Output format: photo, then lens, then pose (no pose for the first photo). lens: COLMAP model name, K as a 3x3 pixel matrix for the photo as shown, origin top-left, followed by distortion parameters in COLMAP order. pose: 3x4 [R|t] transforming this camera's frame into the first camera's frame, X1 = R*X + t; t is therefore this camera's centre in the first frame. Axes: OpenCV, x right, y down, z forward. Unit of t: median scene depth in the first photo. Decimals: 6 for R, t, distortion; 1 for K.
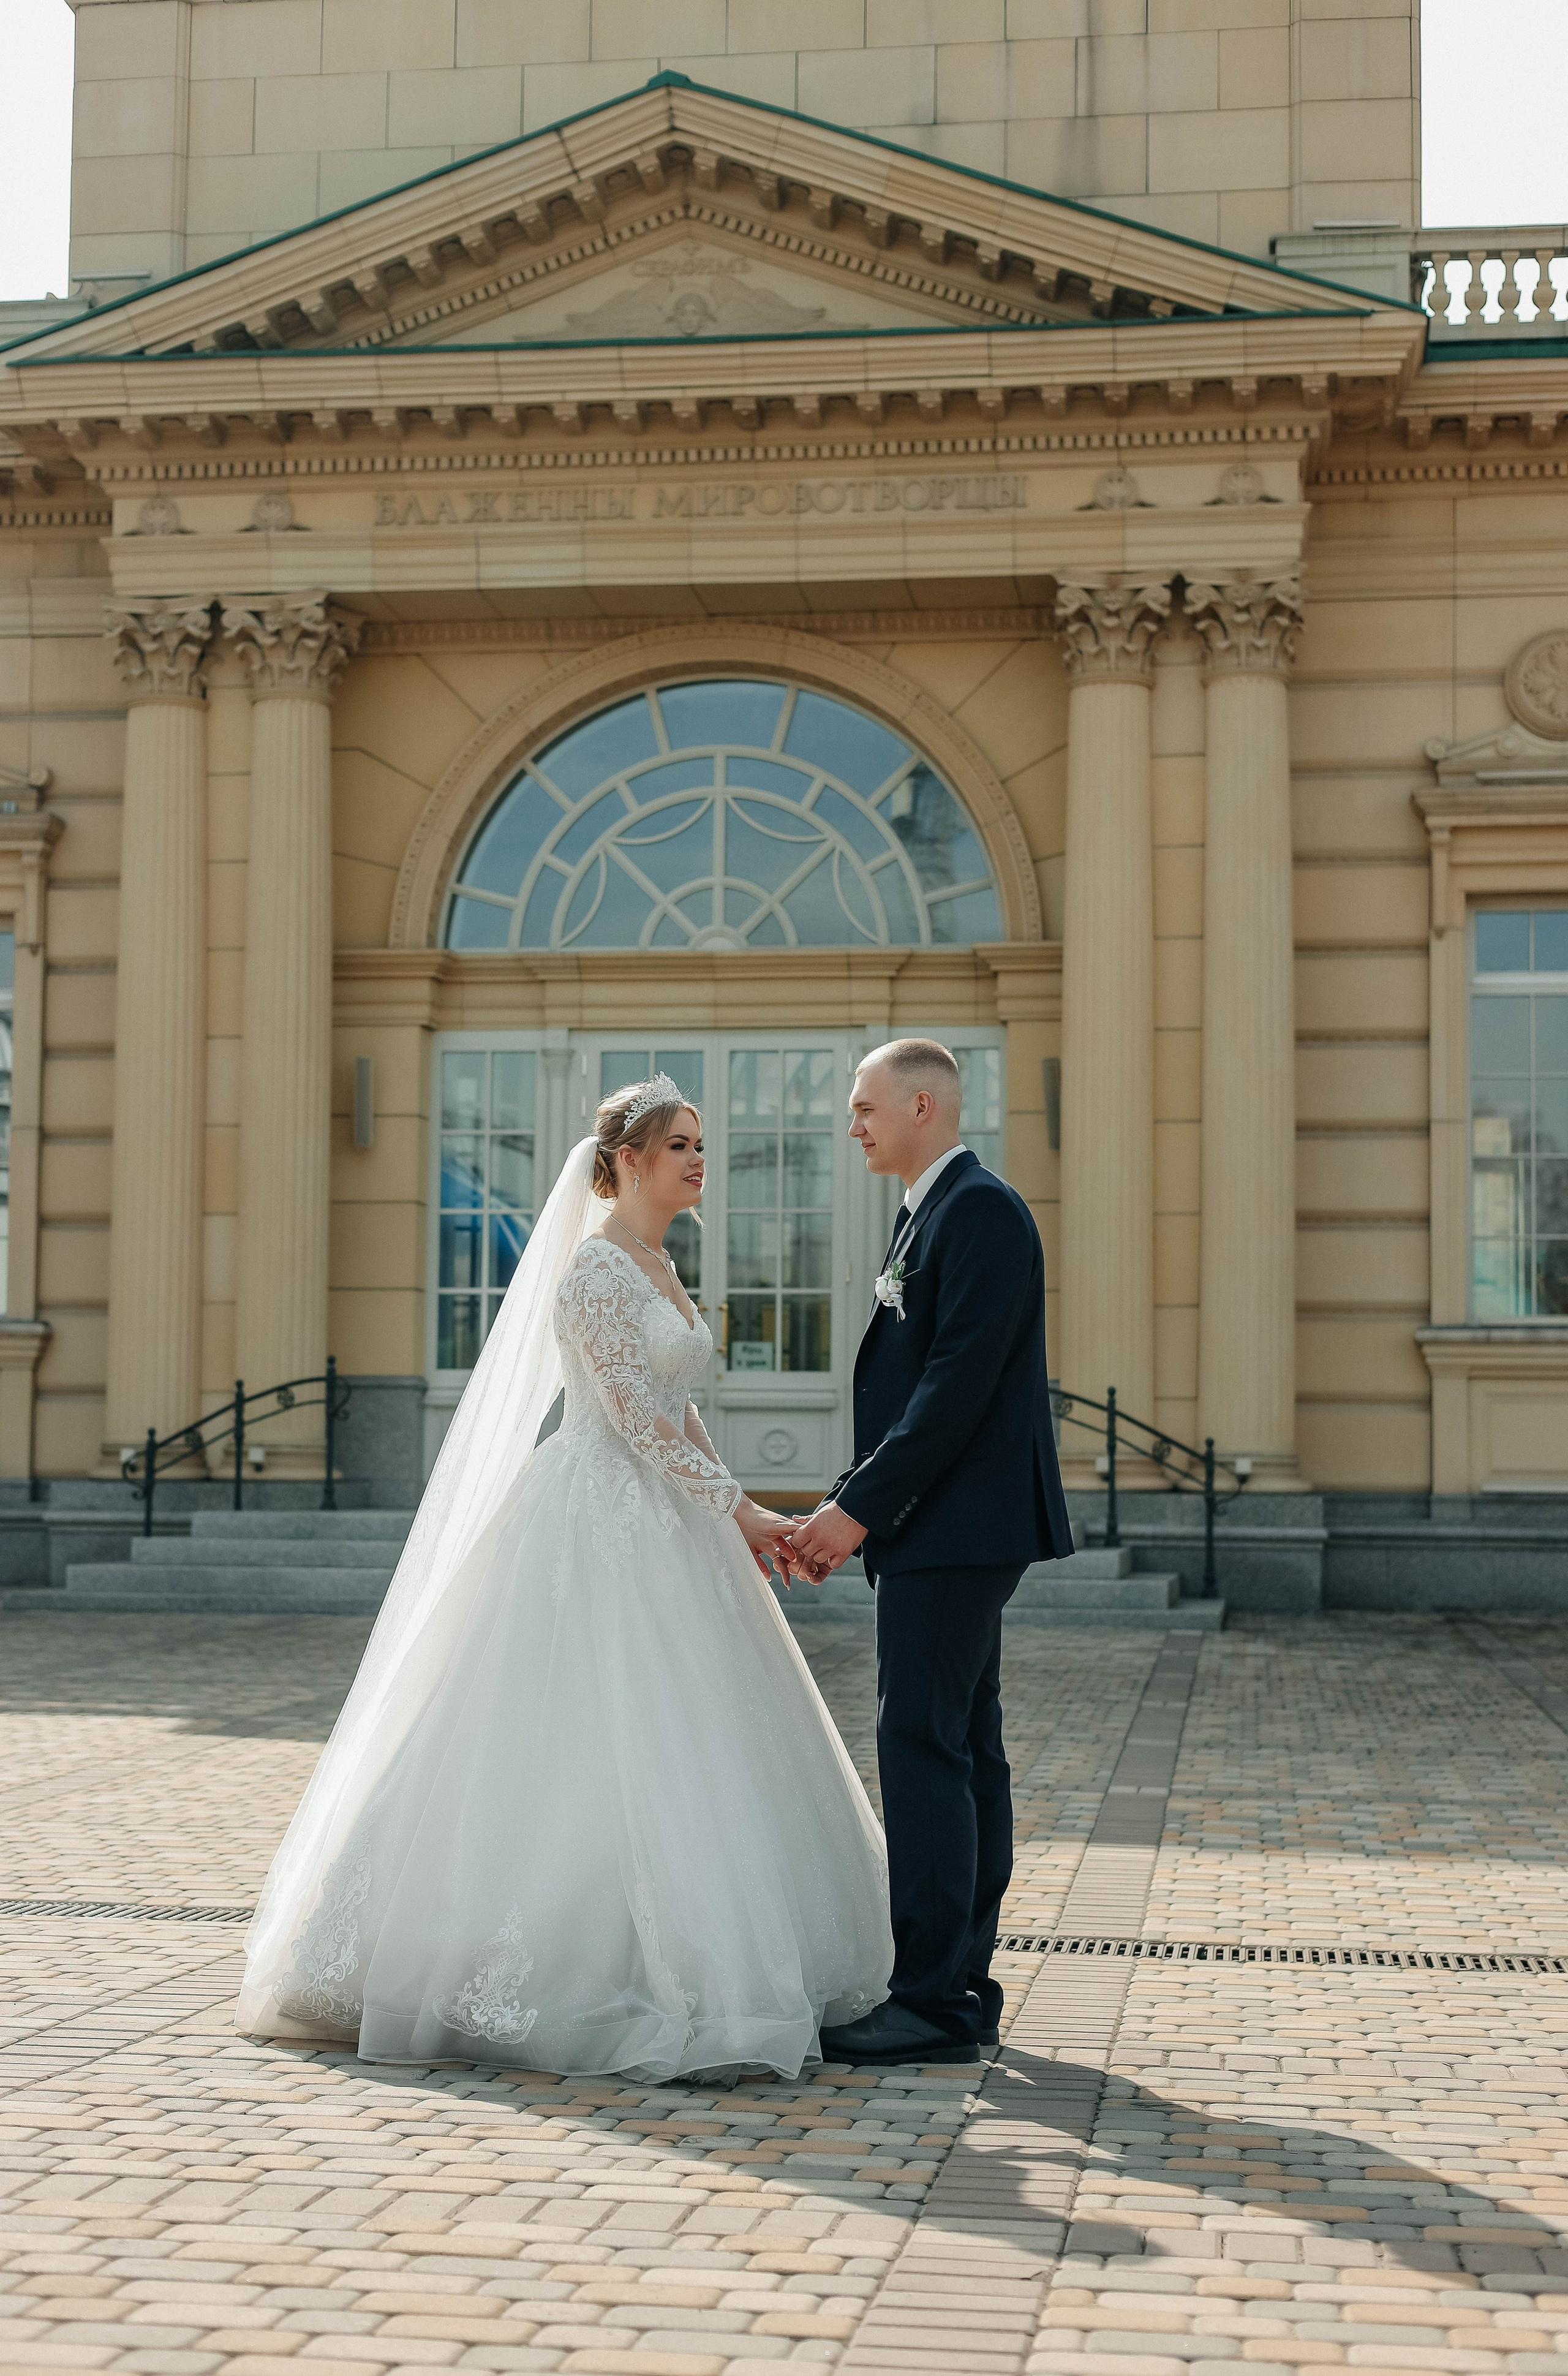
lens RADIAL K [[3401.7, 0, 780.7], [0, 3401.7, 1227.1], [0, 0, 1]] dist [-0.001987, -0.000405]
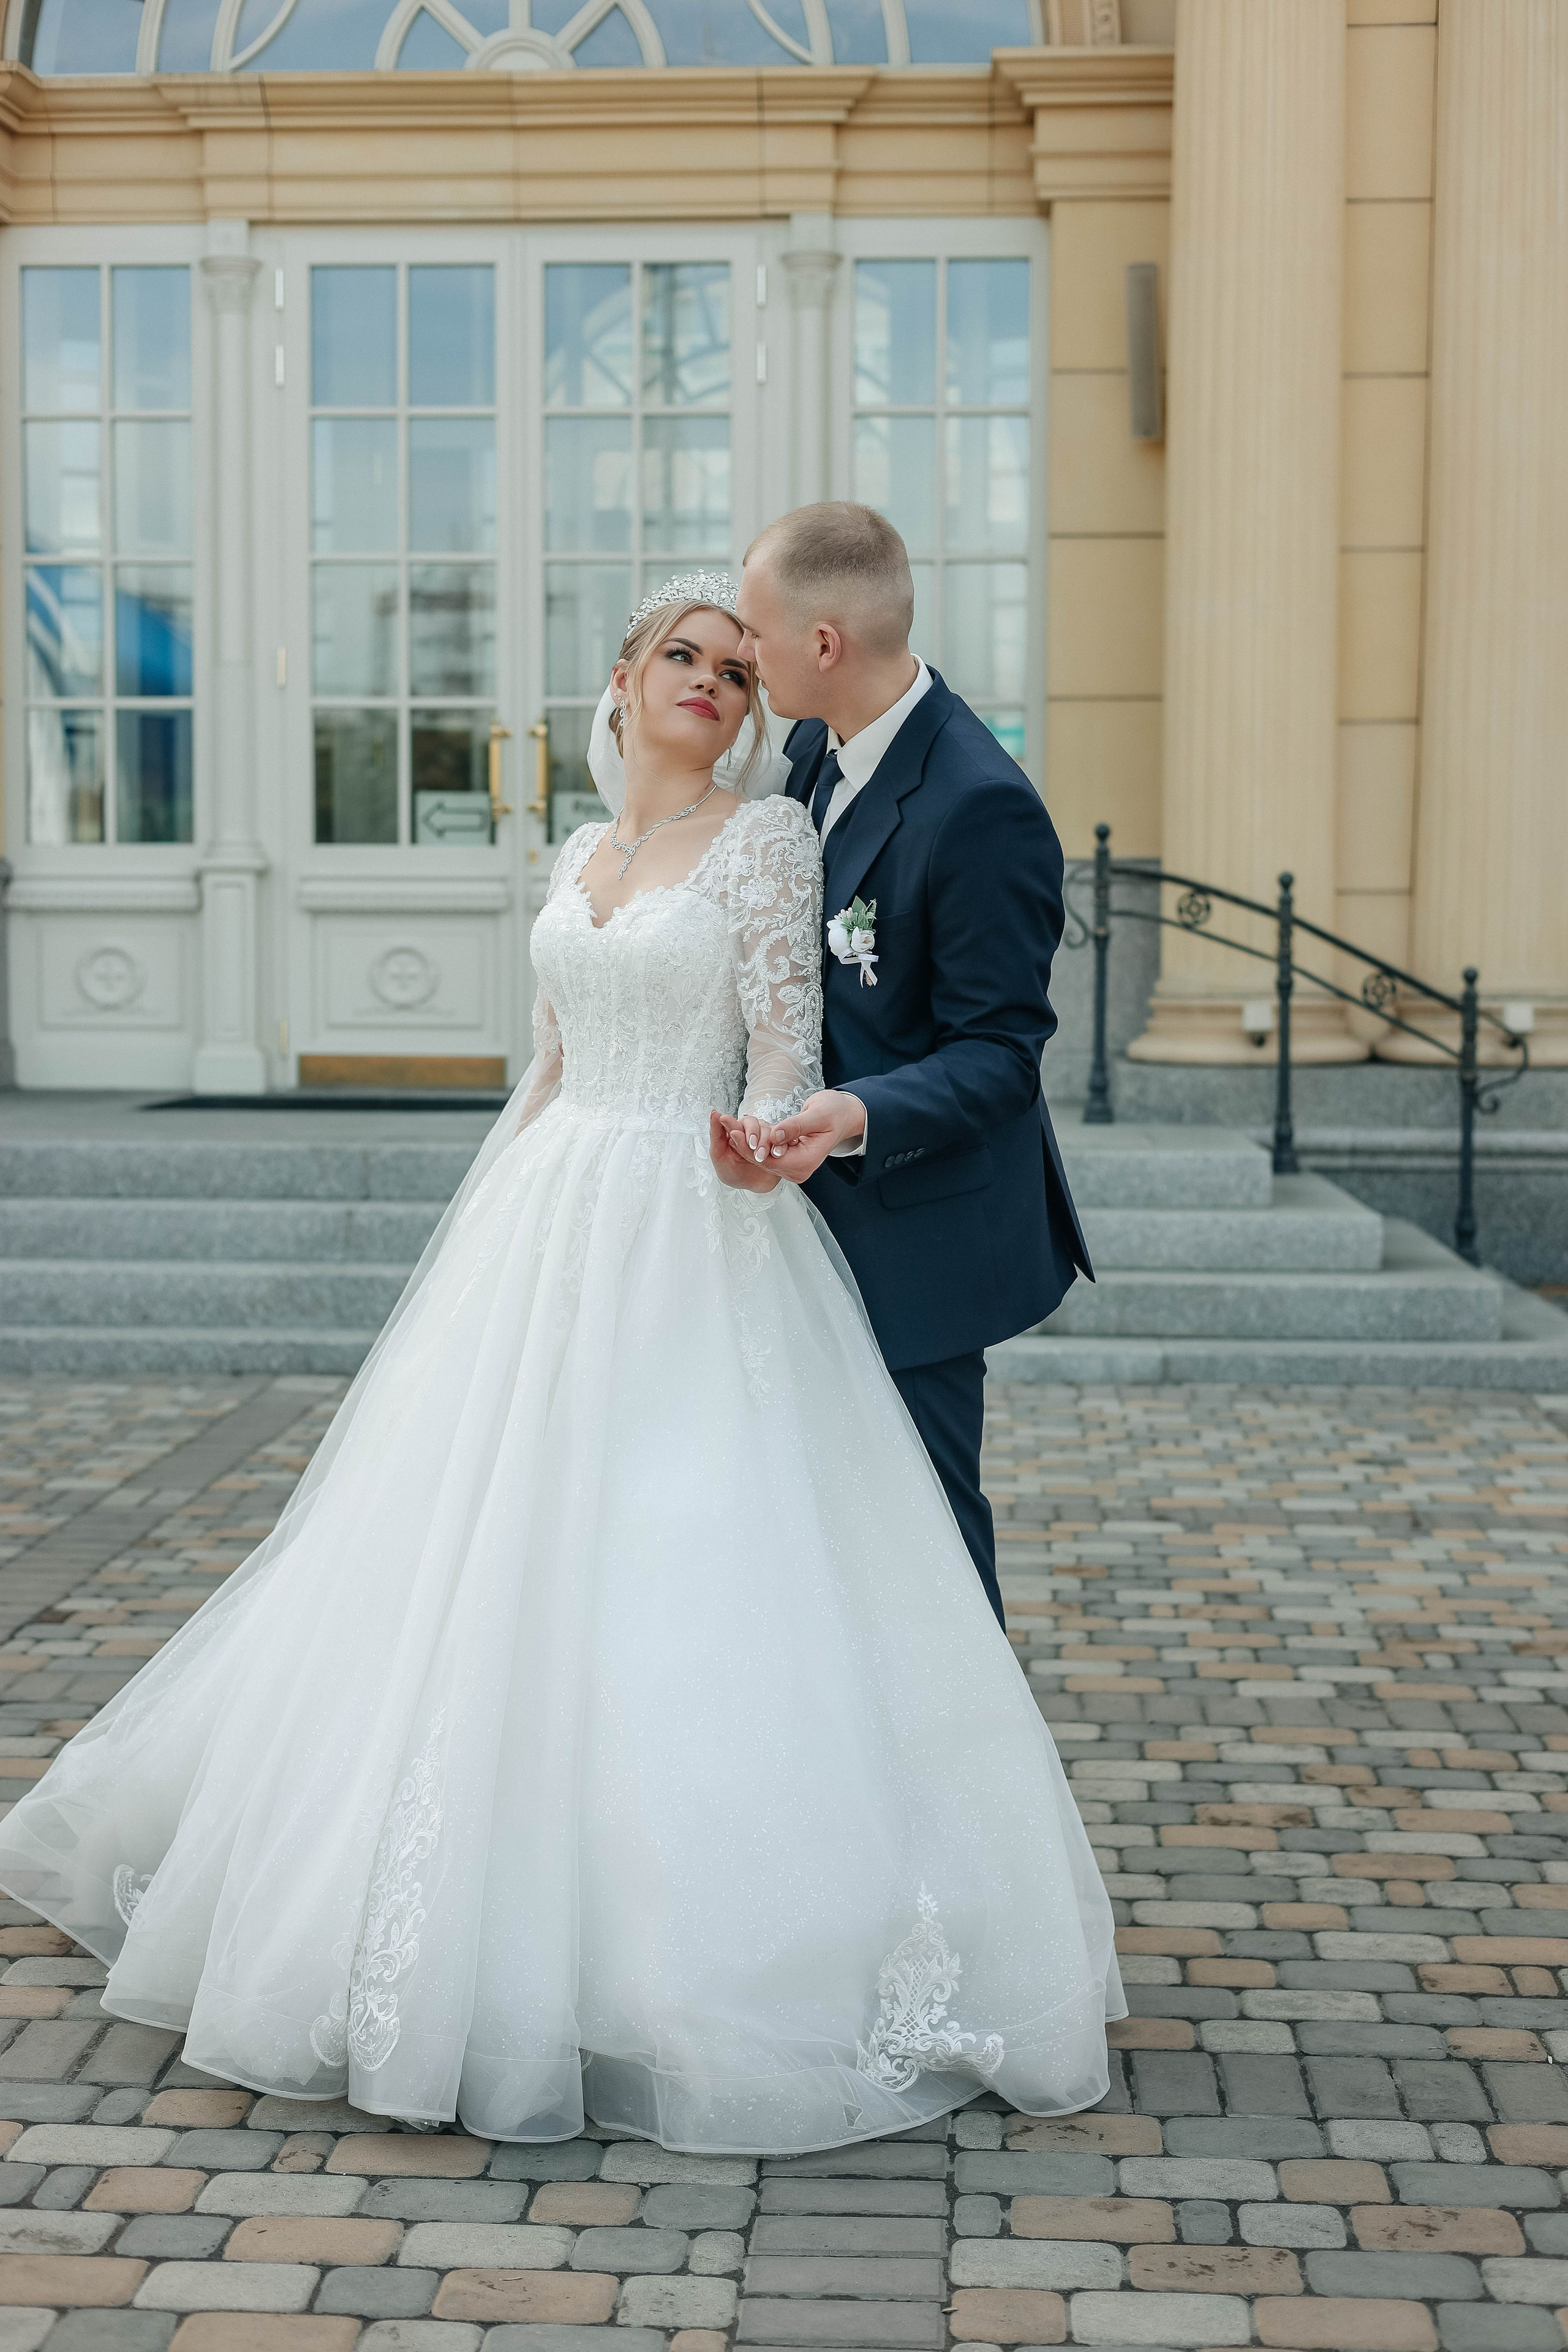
lens RADIAL K [[3292.9, 0, 784.0], [0, 3292.9, 1176.0], [0, 0, 1]] dist [0.071831, -0.314302]
pose [[0.997101, -0.011488, 0.075211, -0.018228], [0.000694, 0.989867, 0.141995, 0.018919], [-0.076080, -0.141531, 0.987006, 0.448146]]
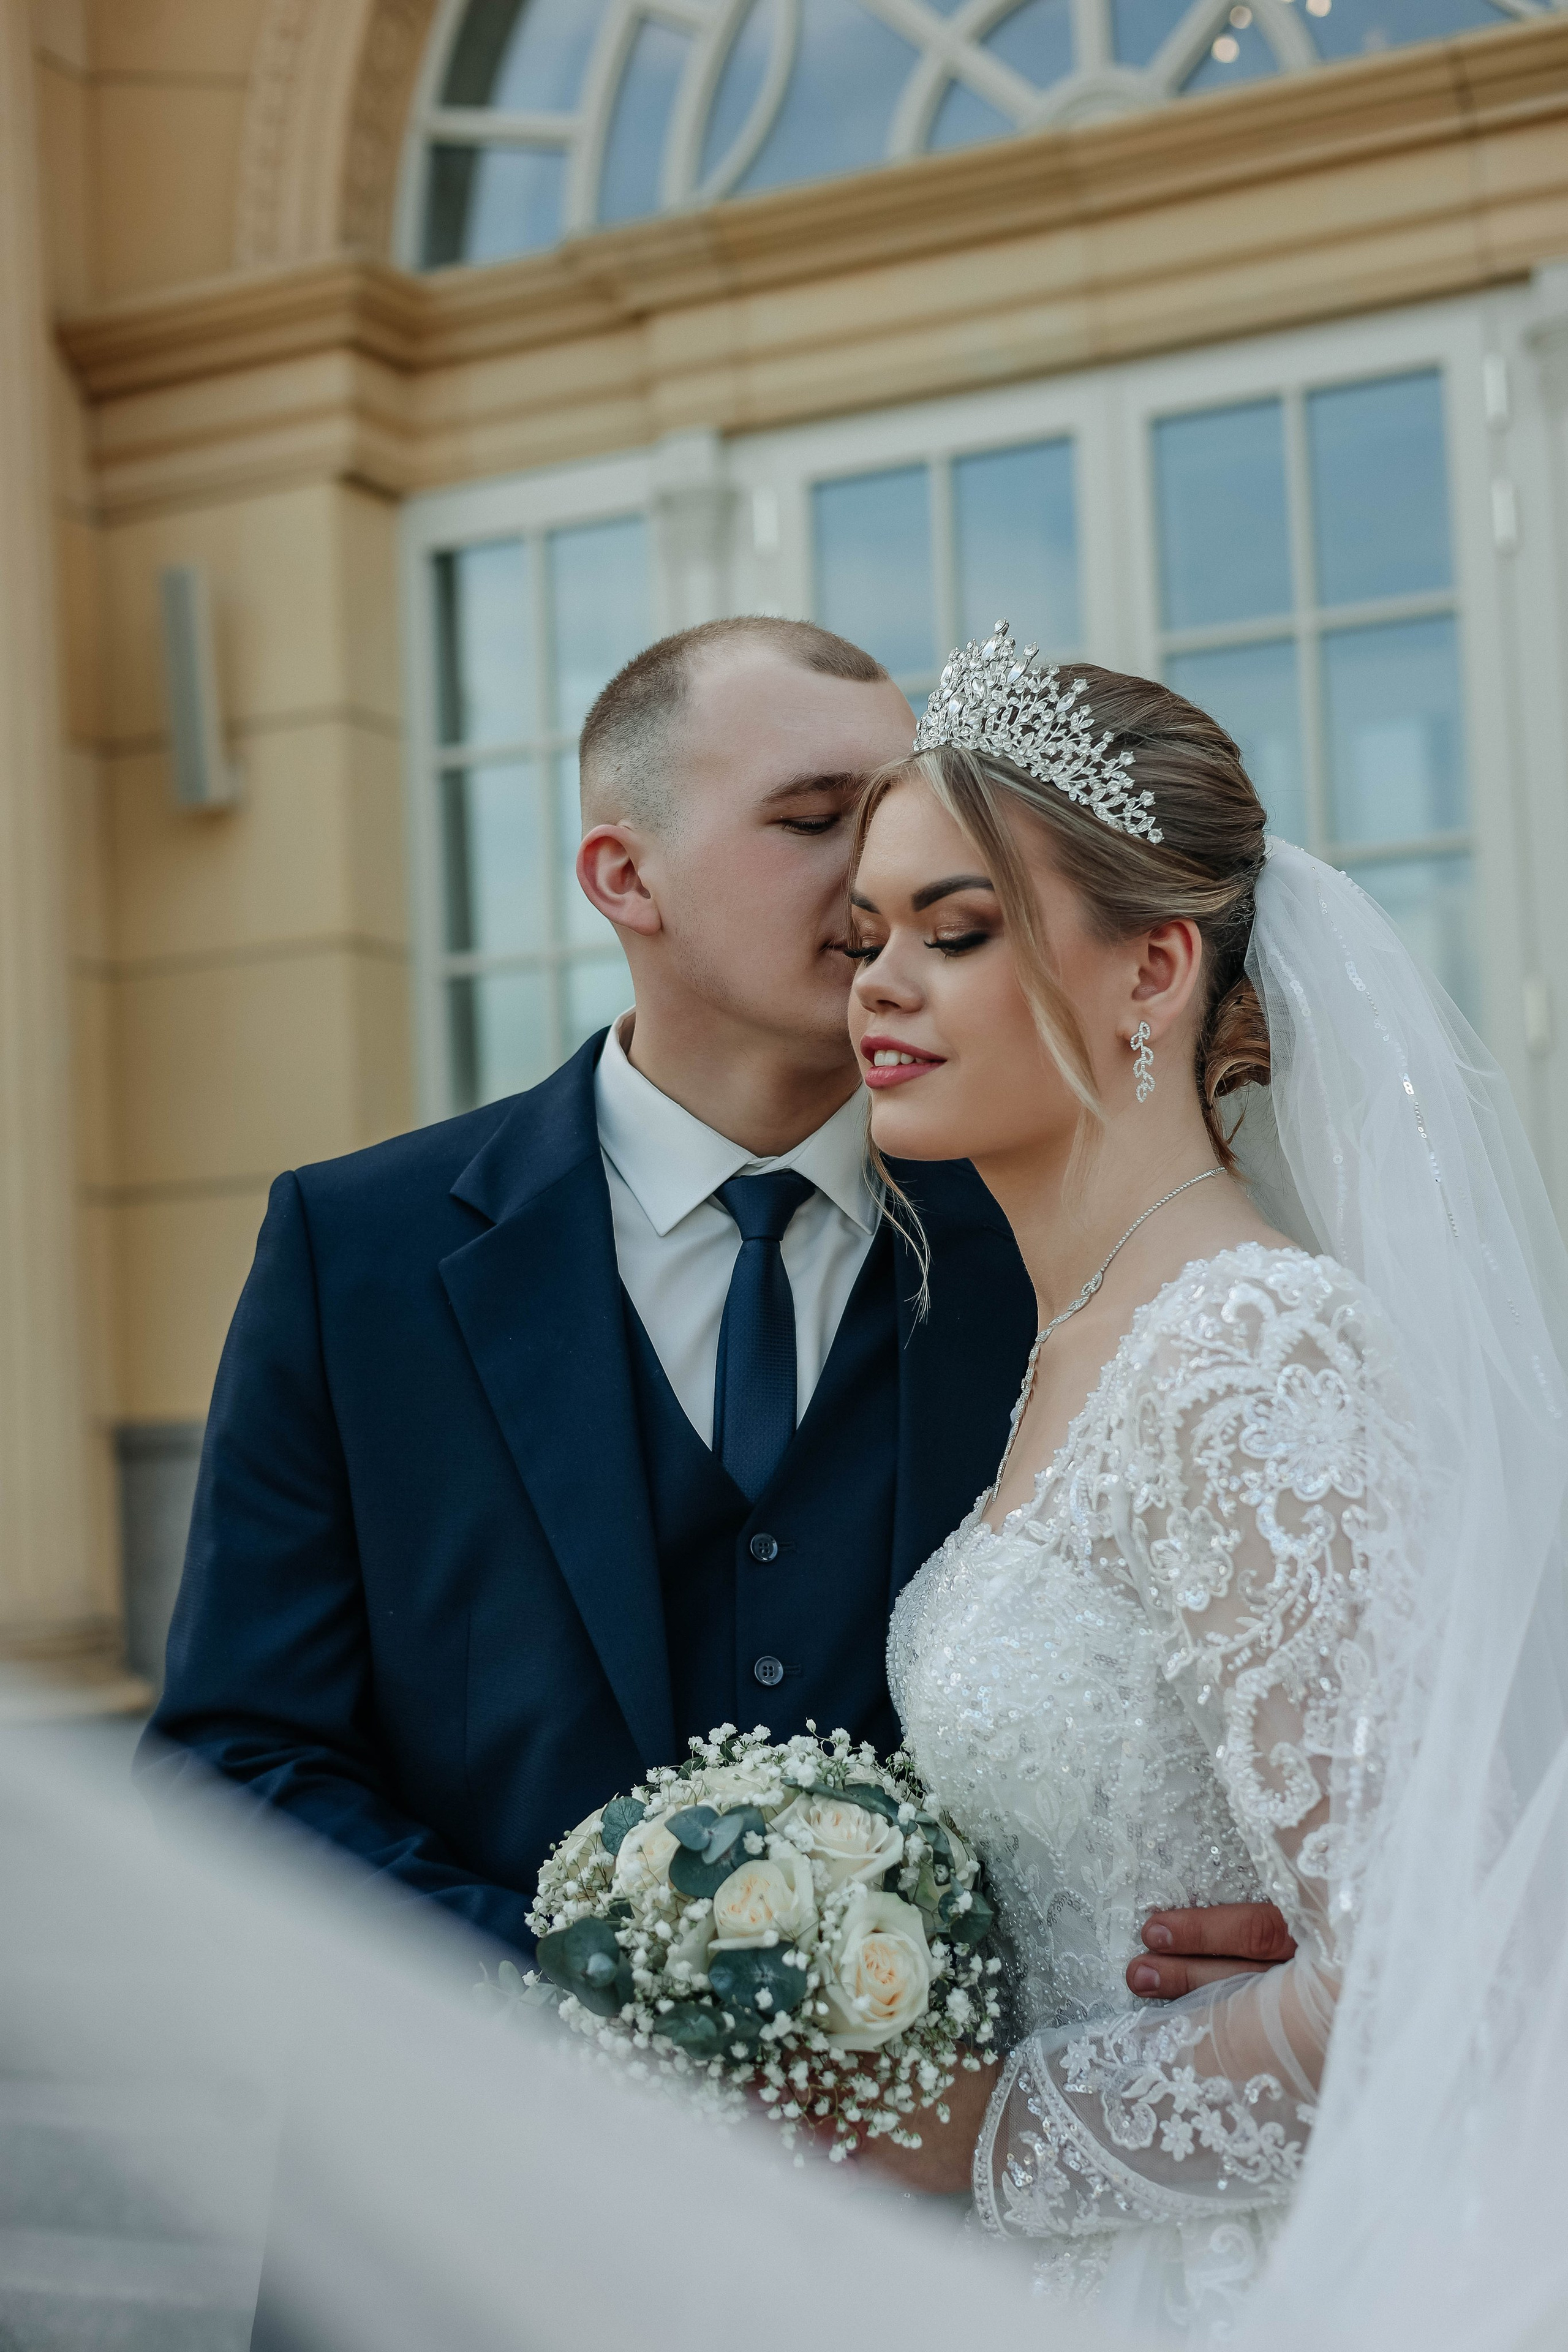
lens RADIAL K [[3462.6, 0, 784.0], [0, 3462.6, 1176.0], [0, 0, 1]] dist [0.066229, -0.313364]
pose [[0.946377, -0.078250, -0.313446, 0.054697], [0.073912, 0.996933, -0.025721, 0.031139], [0.314497, 0.001174, 0.949258, 0.658865]]
